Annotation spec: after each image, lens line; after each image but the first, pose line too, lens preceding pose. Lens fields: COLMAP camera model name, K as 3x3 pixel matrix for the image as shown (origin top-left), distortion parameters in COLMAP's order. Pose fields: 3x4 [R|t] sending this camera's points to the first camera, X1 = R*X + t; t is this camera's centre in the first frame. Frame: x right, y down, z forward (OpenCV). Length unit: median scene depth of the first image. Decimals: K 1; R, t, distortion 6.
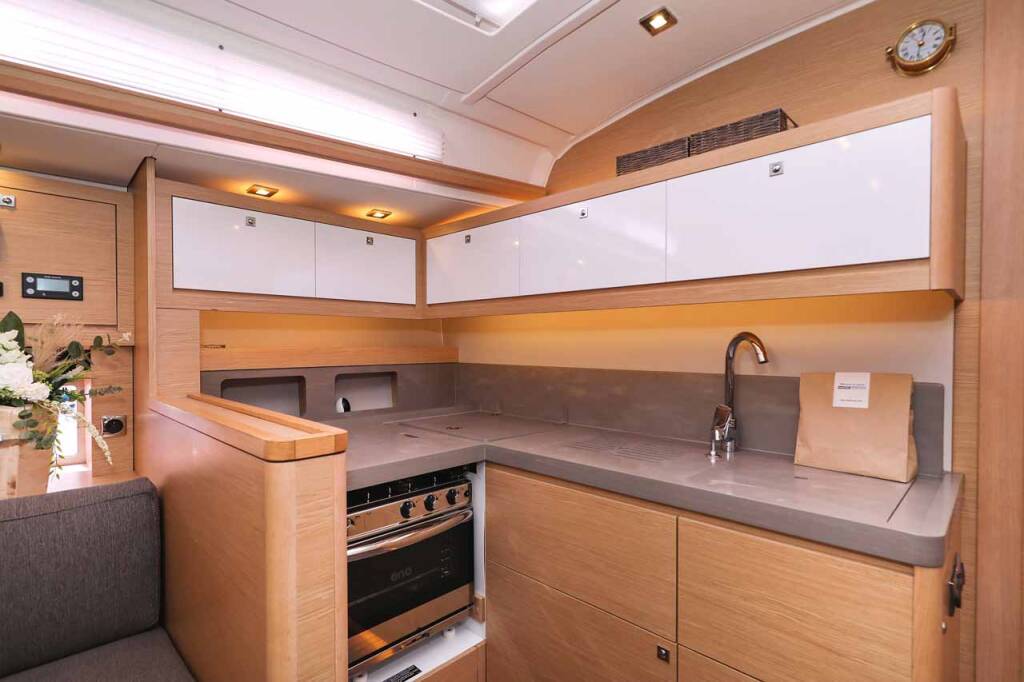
lens RADIAL K [[498.9, 0, 507.0], [0, 498.9, 345.6], [0, 0, 1]] dist [0.004792, 0.000097]
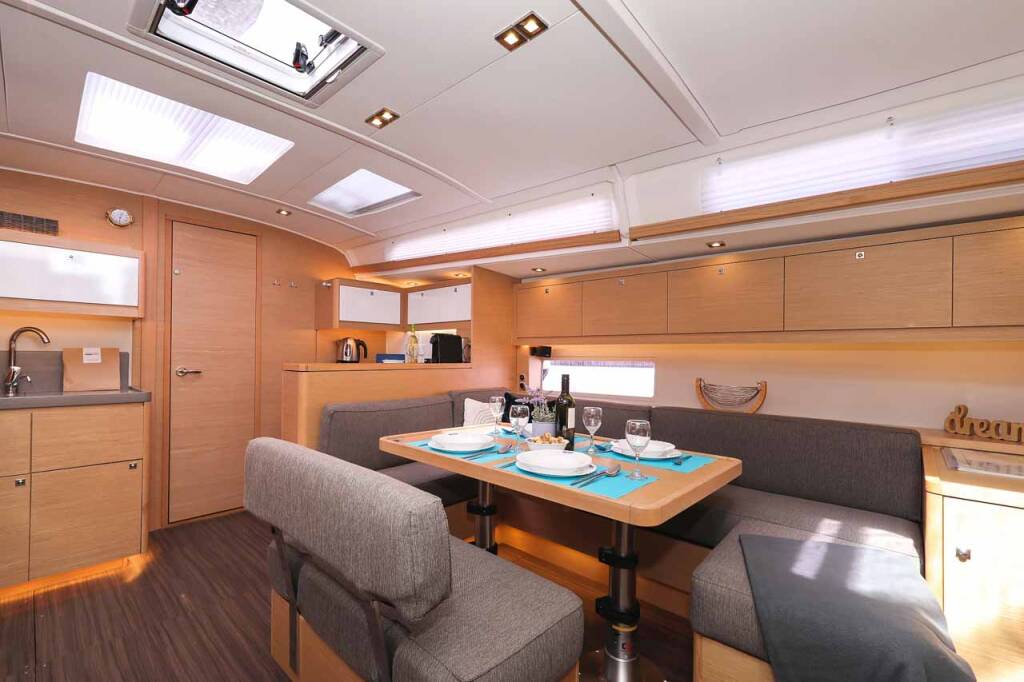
lens RADIAL K [[438.9, 0, 514.2], [0, 438.9, 355.9], [0, 0, 1]] dist [0.008460, -0.000129]
pose [[-0.049180, -0.006023, 0.998772, -1.233412], [-0.005761, 0.999967, 0.005747, 0.058245], [-0.998773, -0.005471, -0.049213, -0.716681]]
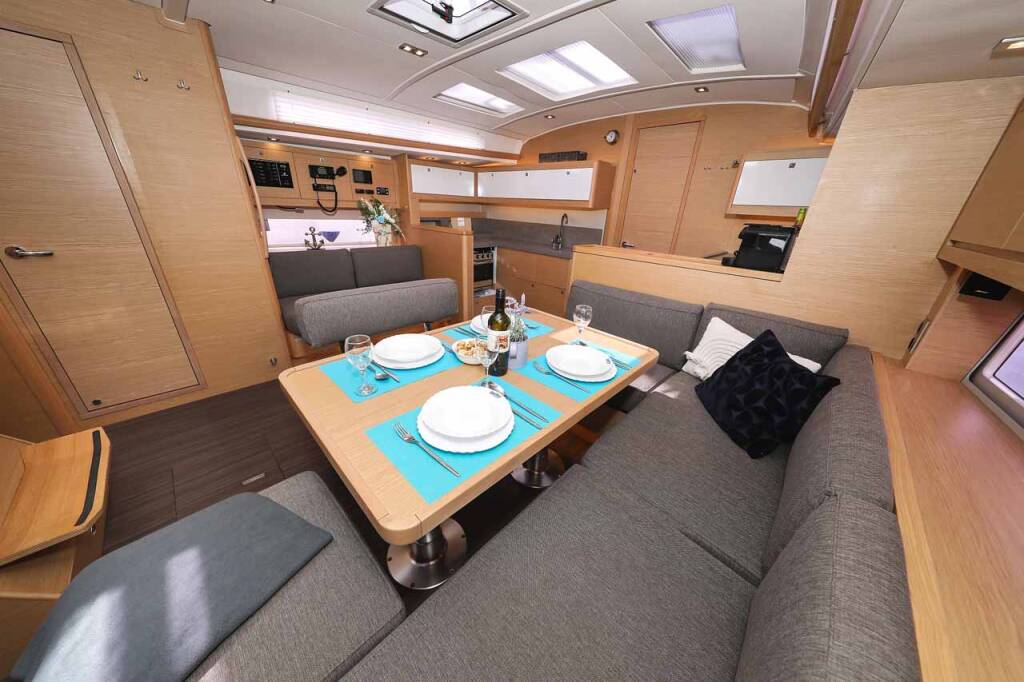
lens RADIAL K [[328.2, 0, 513.1], [0, 328.2, 348.7], [0, 0, 1]] dist [0.005903, -0.000869]
pose [[0.998731, 0.035306, 0.035905, 0.018536], [-0.046612, 0.917976, 0.393887, -0.048563], [-0.019053, -0.395061, 0.918457, -1.668220]]
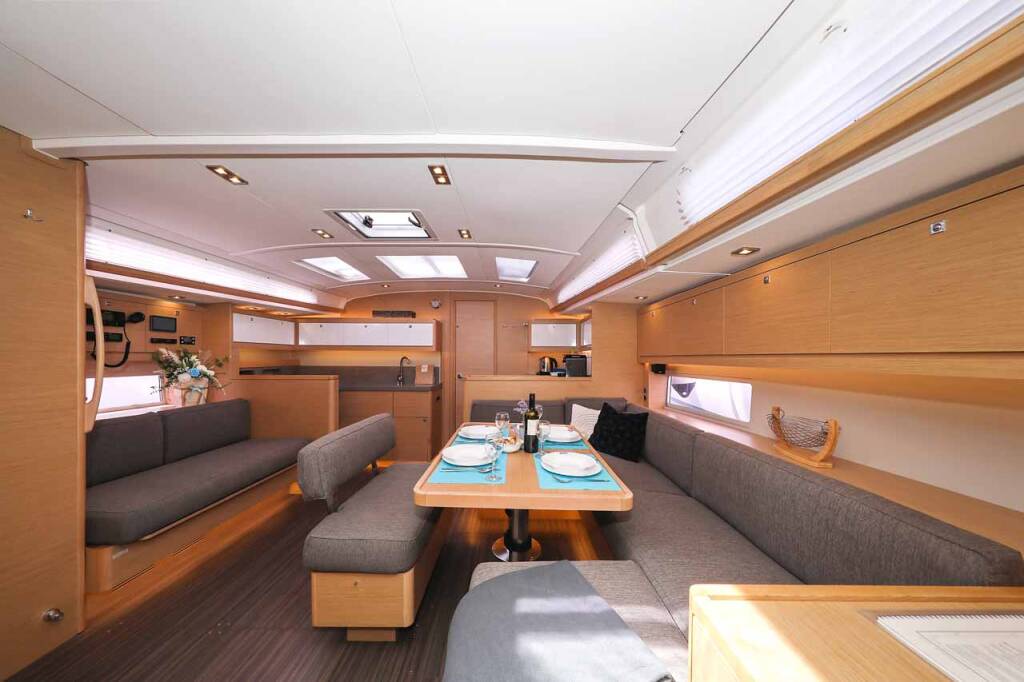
lens RADIAL K [[328.2, 0, 516.1], [0, 328.2, 357.5], [0, 0, 1]] dist [0.005903, -0.000869]
pose [[0.703128, 0.004414, 0.711050, -0.892837], [-0.001088, 0.999986, -0.005132, -0.005790], [-0.711062, 0.002835, 0.703123, -1.740871]]
